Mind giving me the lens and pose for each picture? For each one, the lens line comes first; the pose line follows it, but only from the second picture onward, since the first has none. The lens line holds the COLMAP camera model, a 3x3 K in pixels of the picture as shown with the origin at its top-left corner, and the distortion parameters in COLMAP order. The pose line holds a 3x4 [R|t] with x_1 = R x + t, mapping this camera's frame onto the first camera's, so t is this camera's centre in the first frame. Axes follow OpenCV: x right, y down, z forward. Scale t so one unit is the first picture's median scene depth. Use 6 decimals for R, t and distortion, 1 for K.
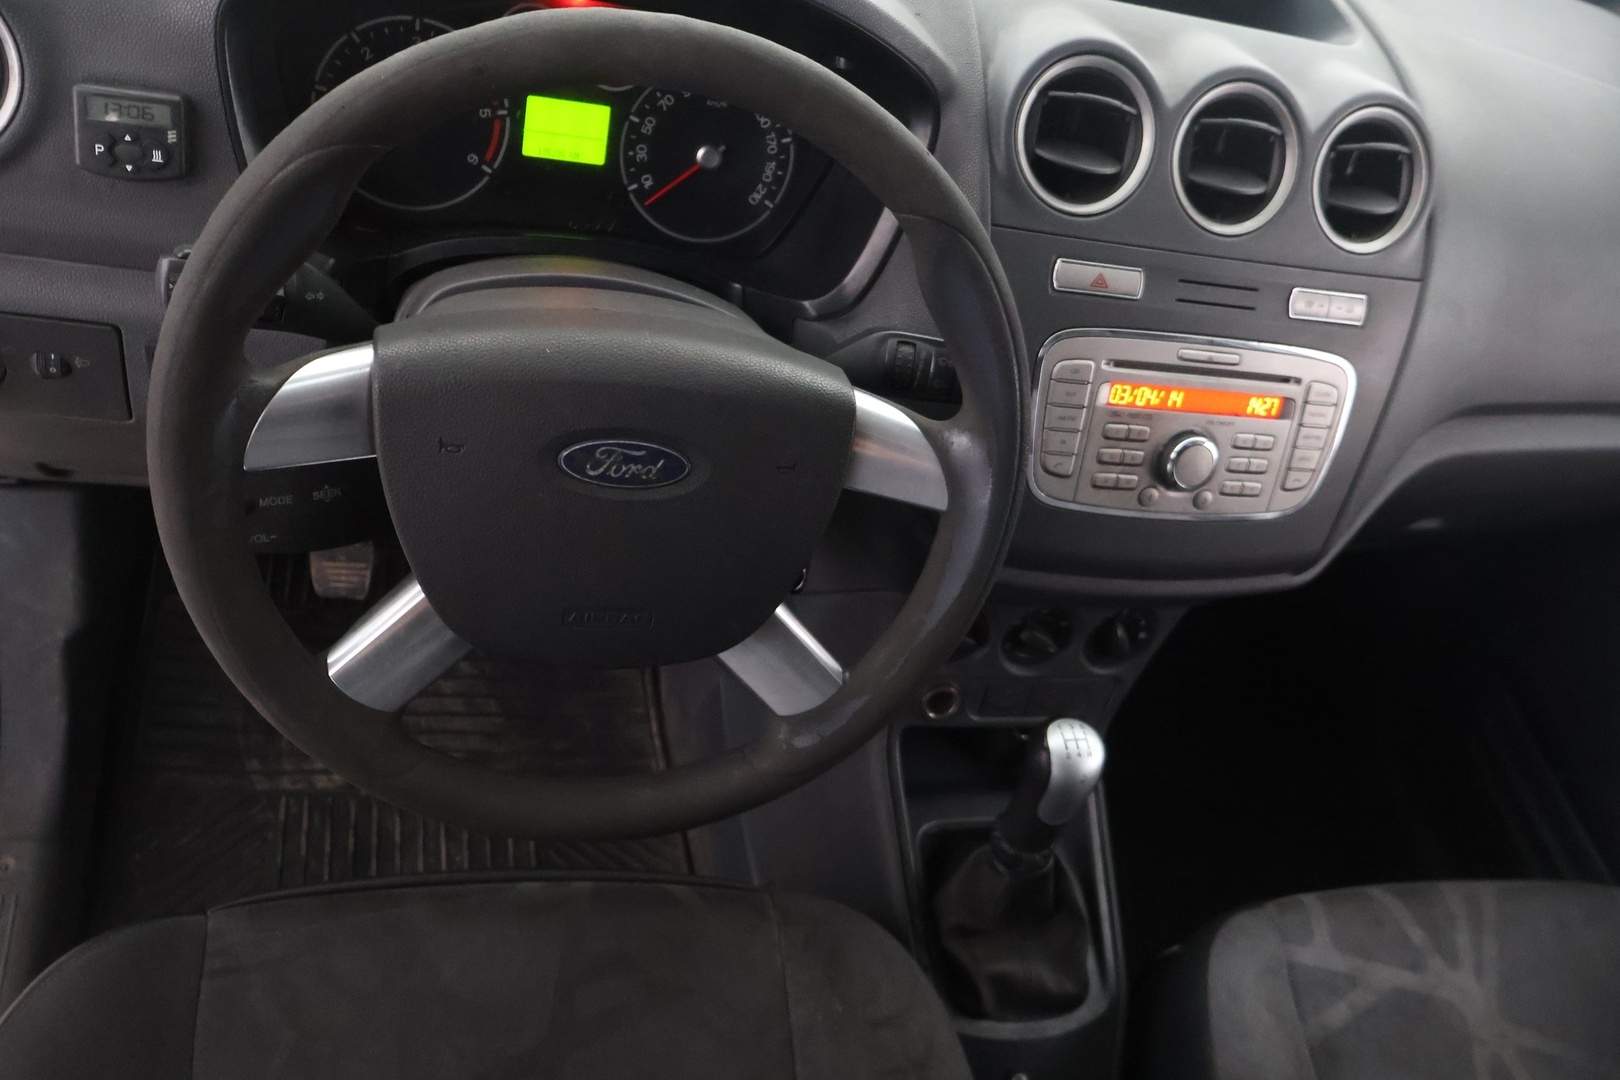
lens RADIAL K [[1345.2, 0, 820.9], [0, 1345.2, 539.8], [0, 0, 1]] dist [-0.010036, 0.002847]
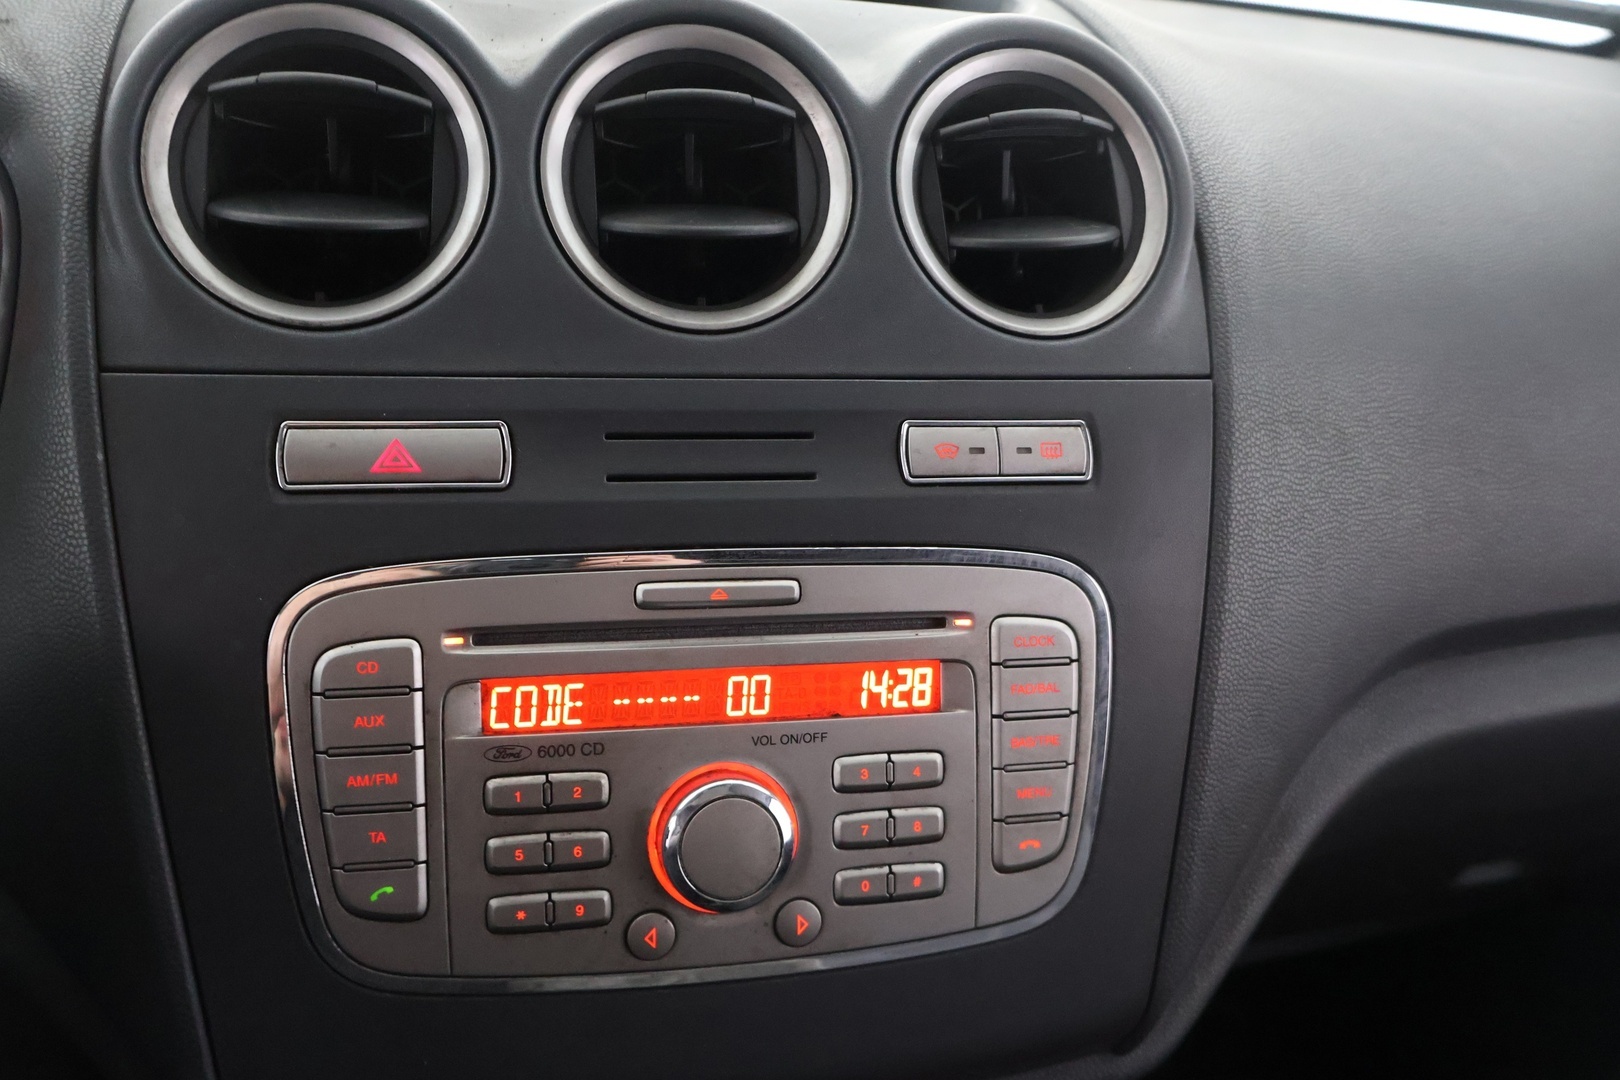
lens RADIAL K [[1345.2, 0, 809.2], [0, 1345.2, 534.4], [0, 0, 1]] dist [-0.010036, 0.002847]
pose [[0.983189, -0.160436, -0.087181, 0.360051], [0.127375, 0.944735, -0.302079, -0.017760], [0.130827, 0.285896, 0.949288, 0.583304]]
